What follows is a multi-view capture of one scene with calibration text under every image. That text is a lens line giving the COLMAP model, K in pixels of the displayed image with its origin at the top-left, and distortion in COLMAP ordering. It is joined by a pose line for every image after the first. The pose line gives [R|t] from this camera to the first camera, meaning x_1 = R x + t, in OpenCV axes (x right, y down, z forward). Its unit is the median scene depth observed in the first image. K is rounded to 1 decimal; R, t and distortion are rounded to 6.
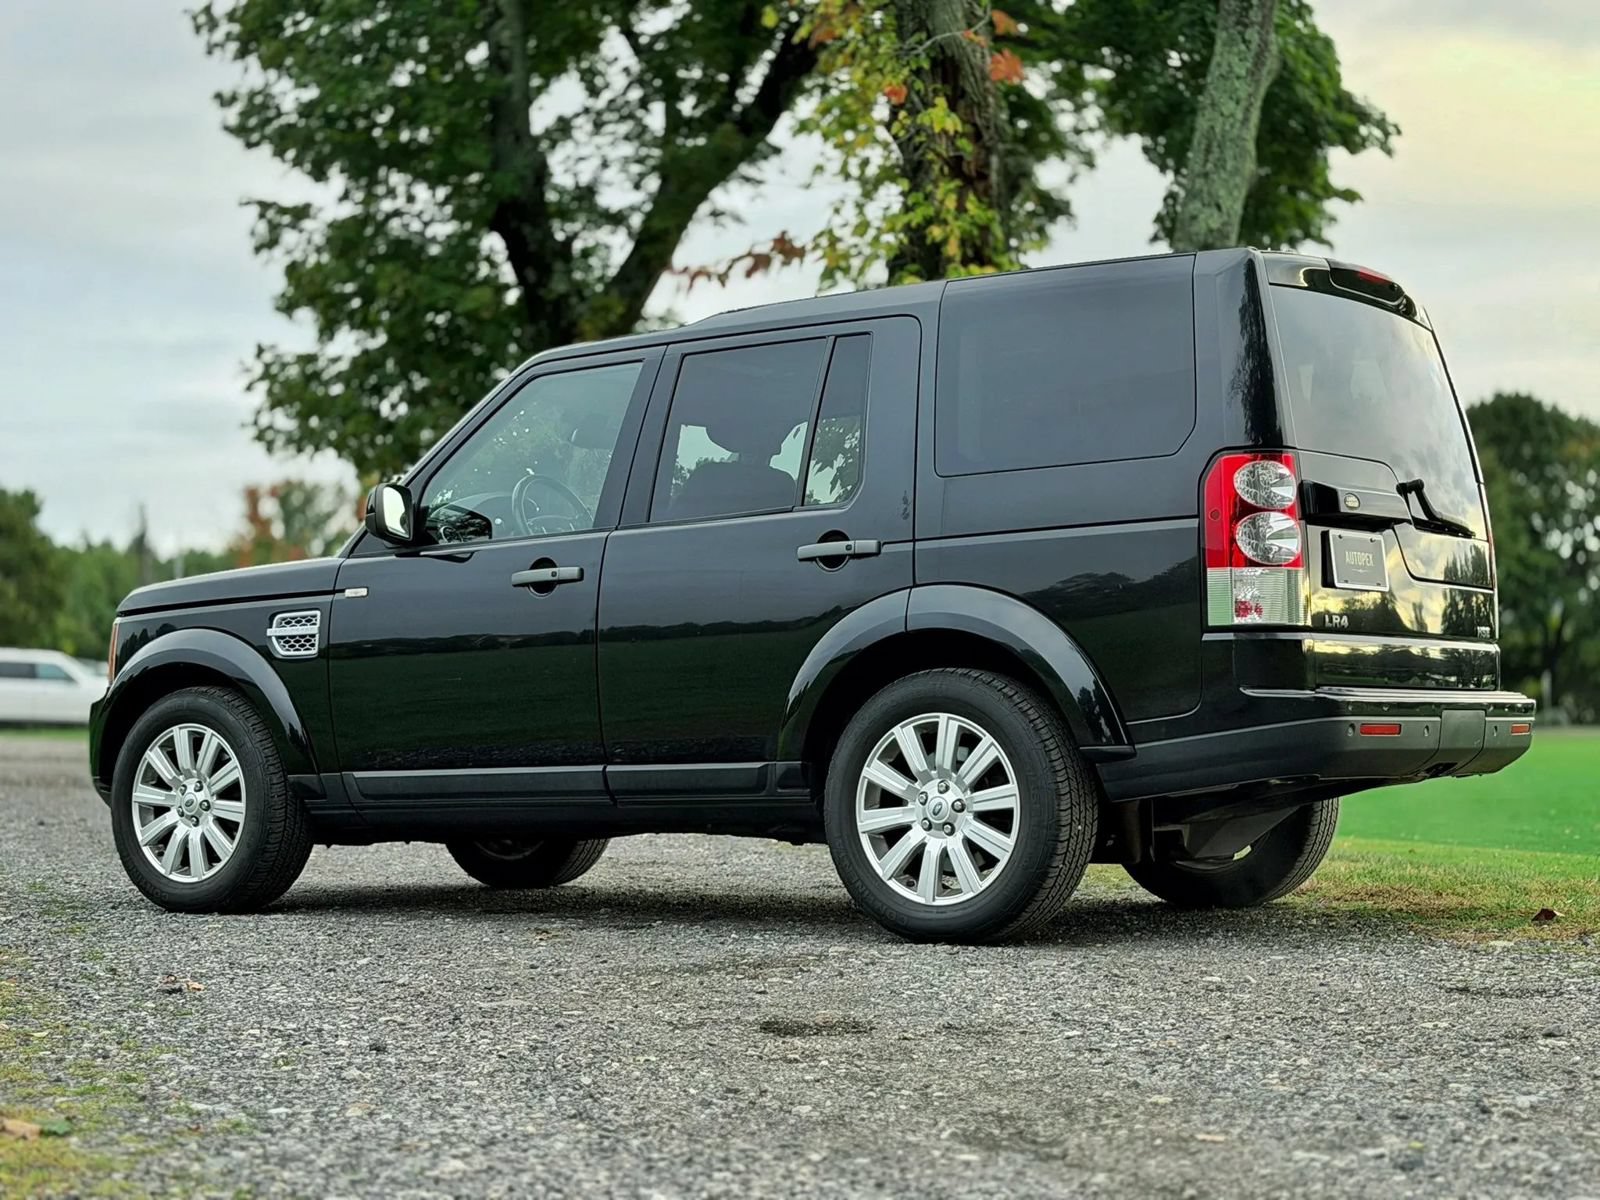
lens RADIAL K [[2706.4, 0, 845.9], [0, 2706.4, 610.1], [0, 0, 1]] dist [0.141714, 0.000000]
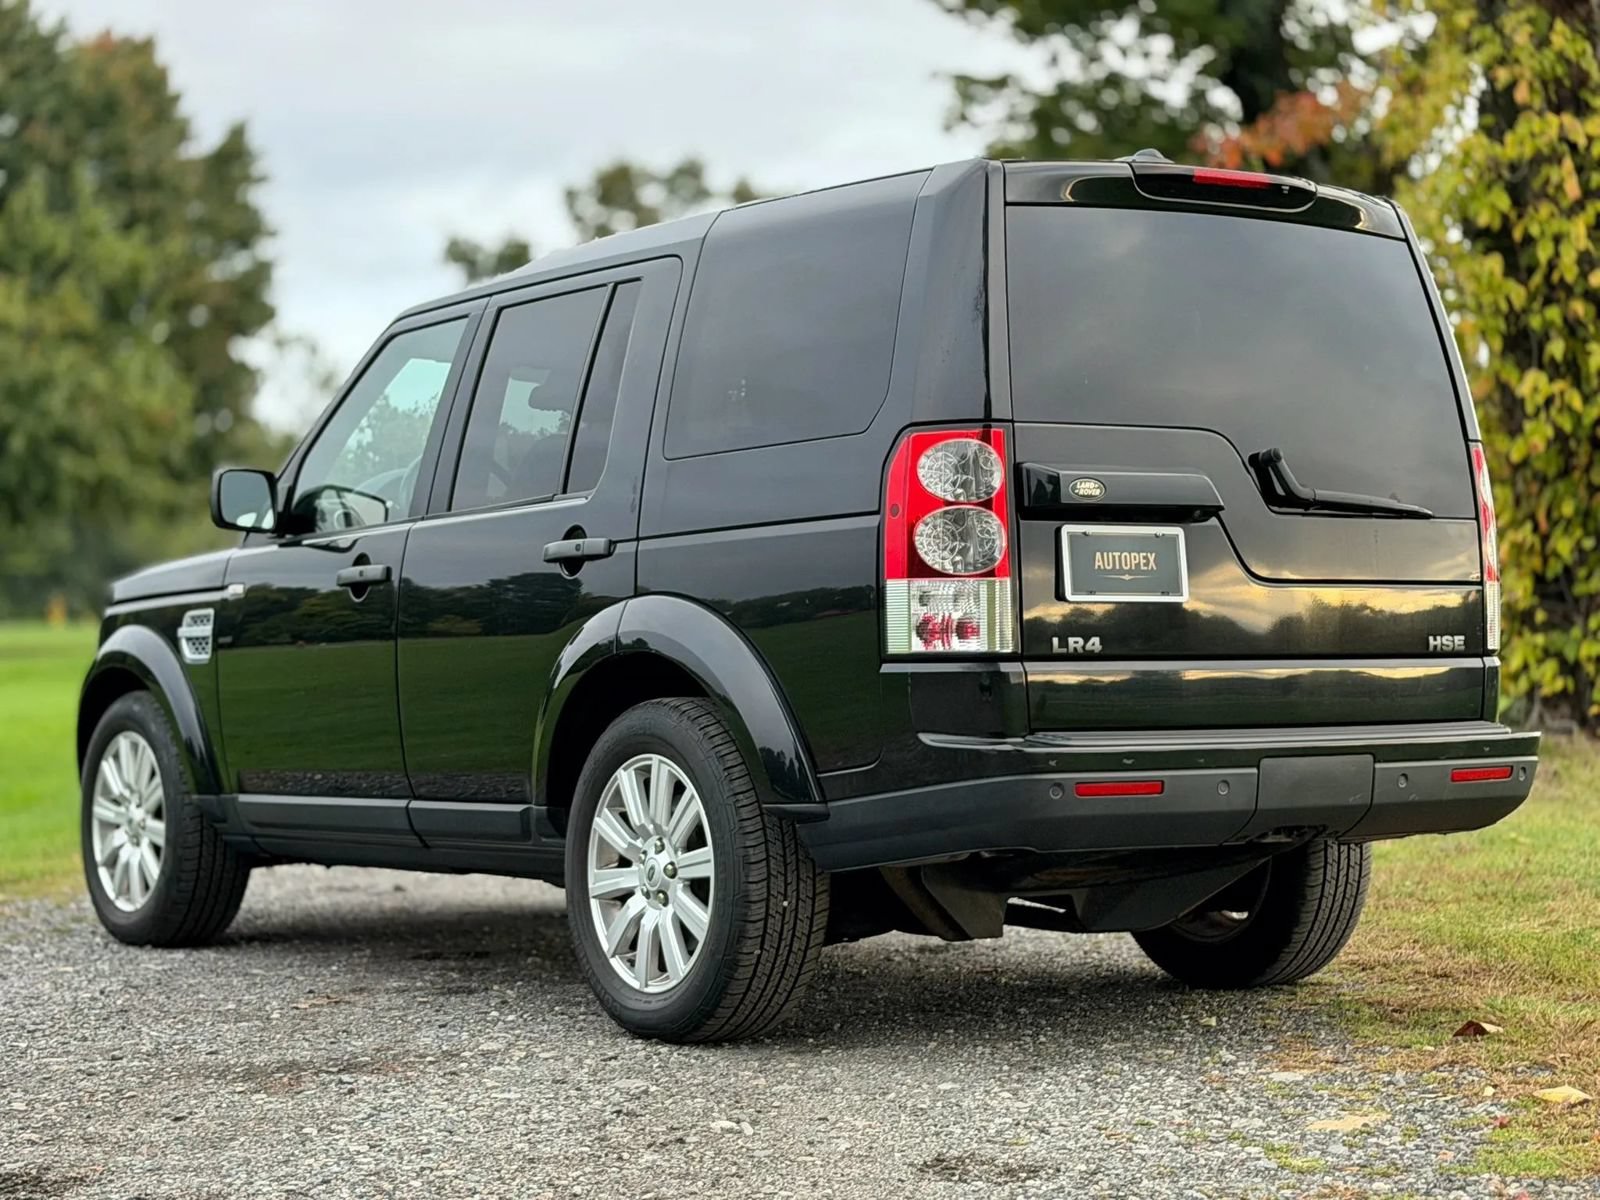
lens RADIAL K [[3192.4, 0, 794.9], [0, 3192.4, 596.4], [0, 0, 1]] dist [0.130241, 0.000000]
pose [[0.926572, -0.001170, -0.376115, 0.389138], [0.010972, 0.999654, 0.023921, -0.028093], [0.375956, -0.026292, 0.926264, 0.123218]]
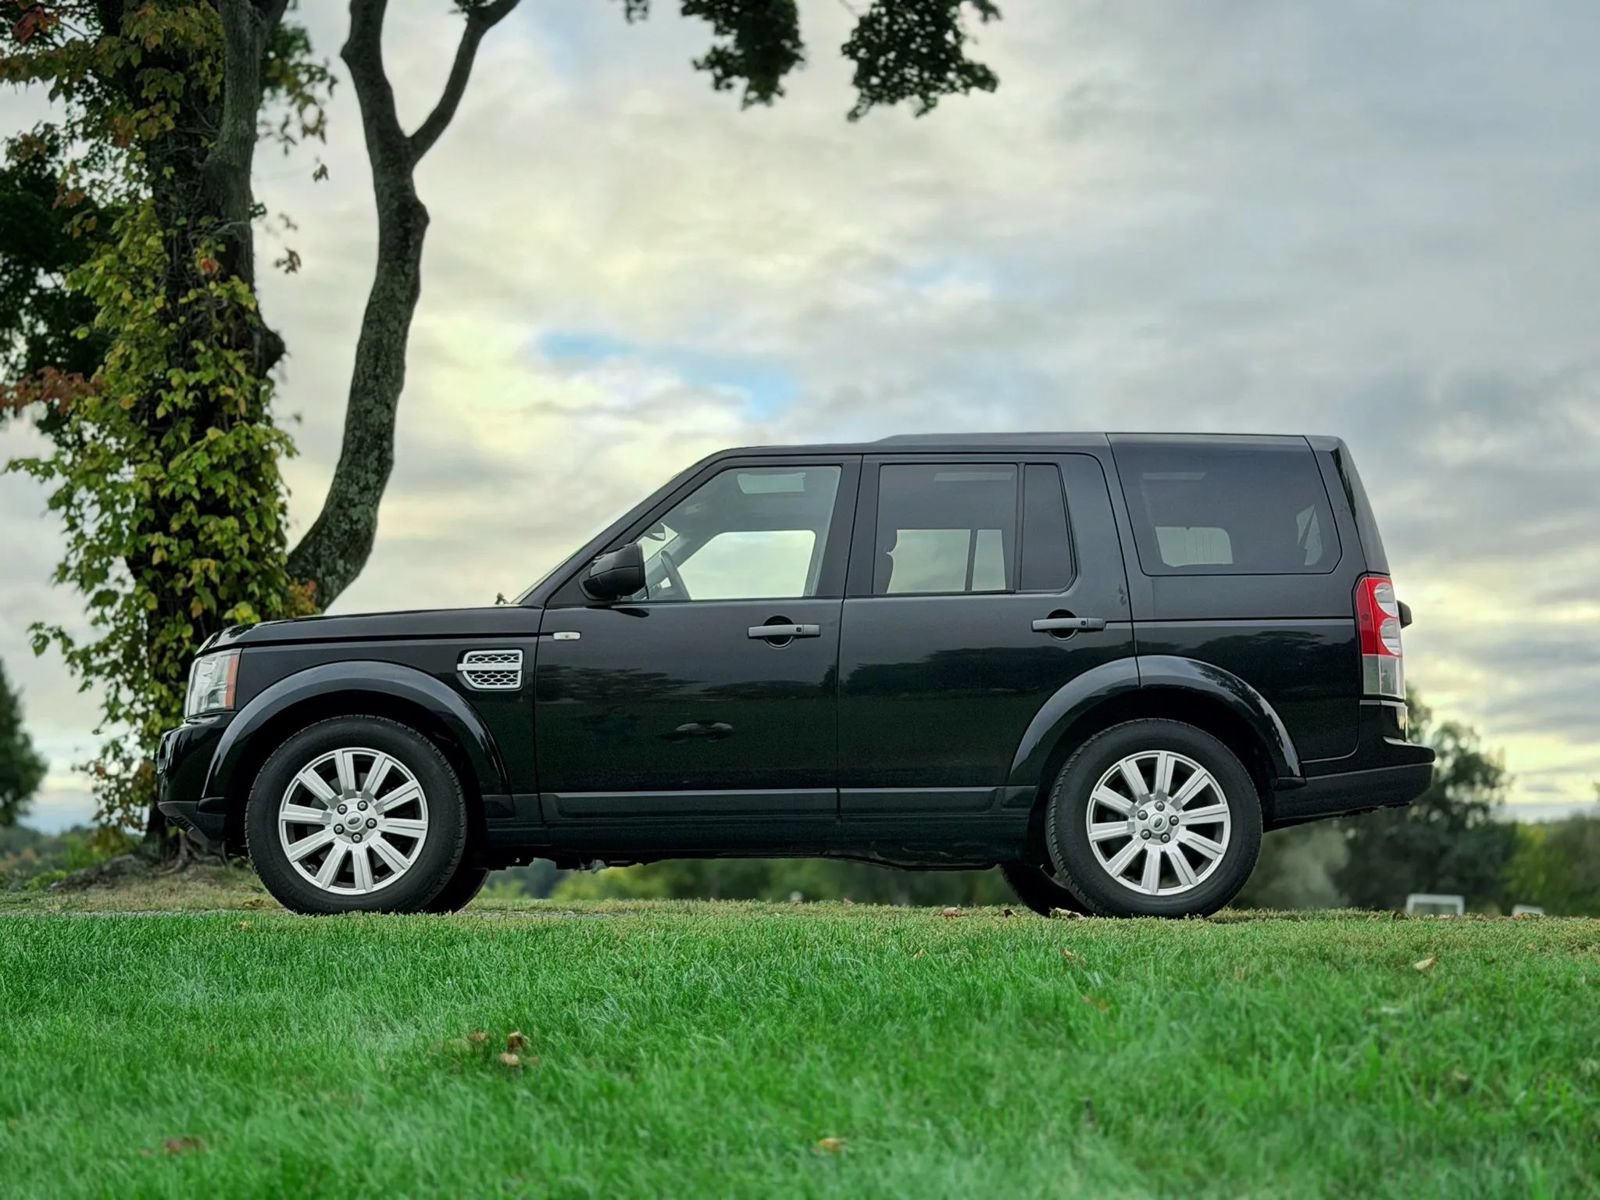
lens RADIAL K [[2366.4, 0, 798.5], [0, 2366.4, 599.3], [0, 0, 1]] dist [0.117157, 0.000000]
pose [[0.805395, 0.087237, 0.586283, -0.722628], [-0.033865, 0.994267, -0.101422, 0.079913], [-0.591770, 0.061831, 0.803732, 0.144692]]
